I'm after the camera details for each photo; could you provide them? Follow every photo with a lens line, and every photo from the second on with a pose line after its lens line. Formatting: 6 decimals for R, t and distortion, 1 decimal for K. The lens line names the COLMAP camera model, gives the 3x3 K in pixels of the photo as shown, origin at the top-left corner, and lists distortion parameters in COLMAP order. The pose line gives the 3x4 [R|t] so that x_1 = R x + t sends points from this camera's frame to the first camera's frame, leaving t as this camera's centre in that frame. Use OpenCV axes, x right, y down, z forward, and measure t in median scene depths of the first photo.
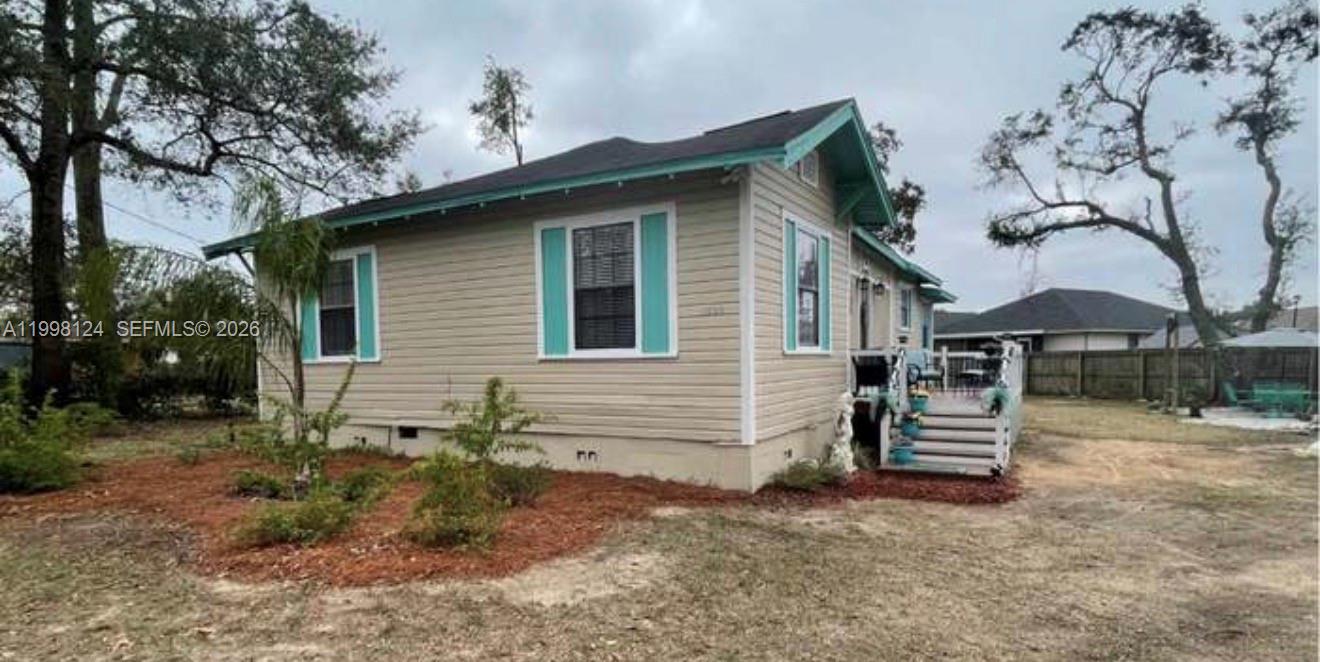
lens RADIAL K [[707.6, 0, 641.6], [0, 707.6, 387.1], [0, 0, 1]] dist [-0.003830, -0.001003]
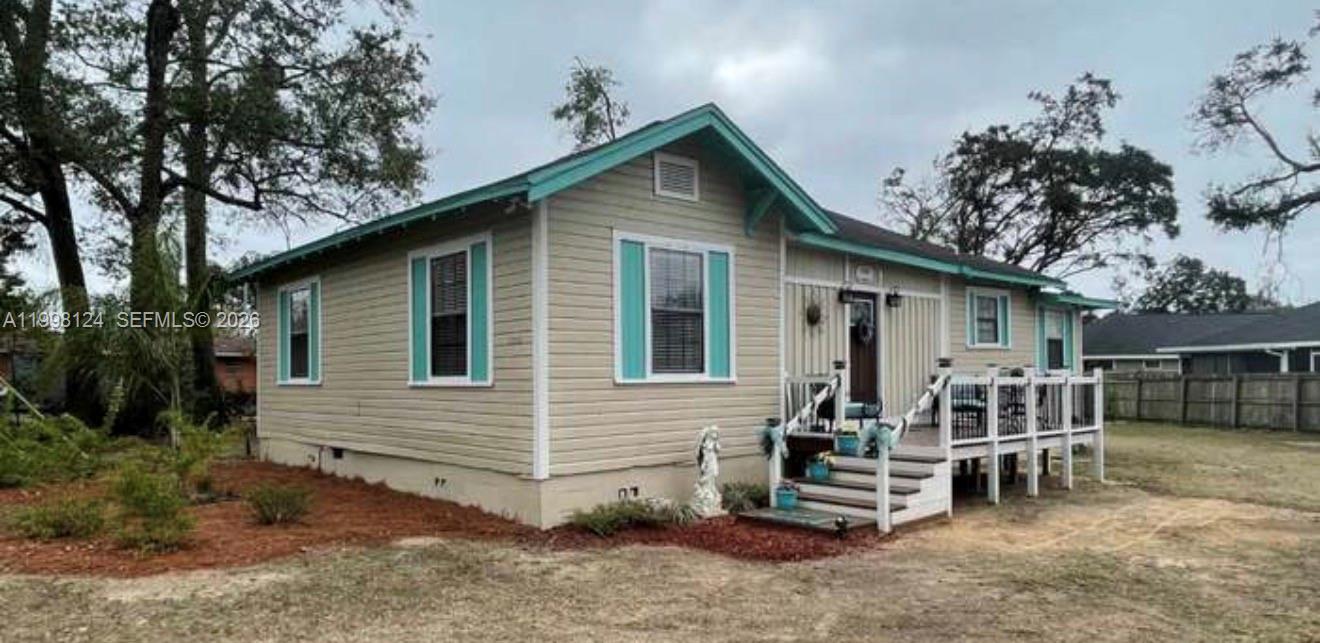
lens RADIAL K [[840.1, 0, 631.9], [0, 840.1, 369.1], [0, 0, 1]] dist [0.007969, -0.009371]
pose [[0.943954, 0.004553, -0.330046, 0.599717], [-0.019185, 0.998971, -0.041088, -0.021317], [0.329519, 0.045117, 0.943070, -0.034481]]
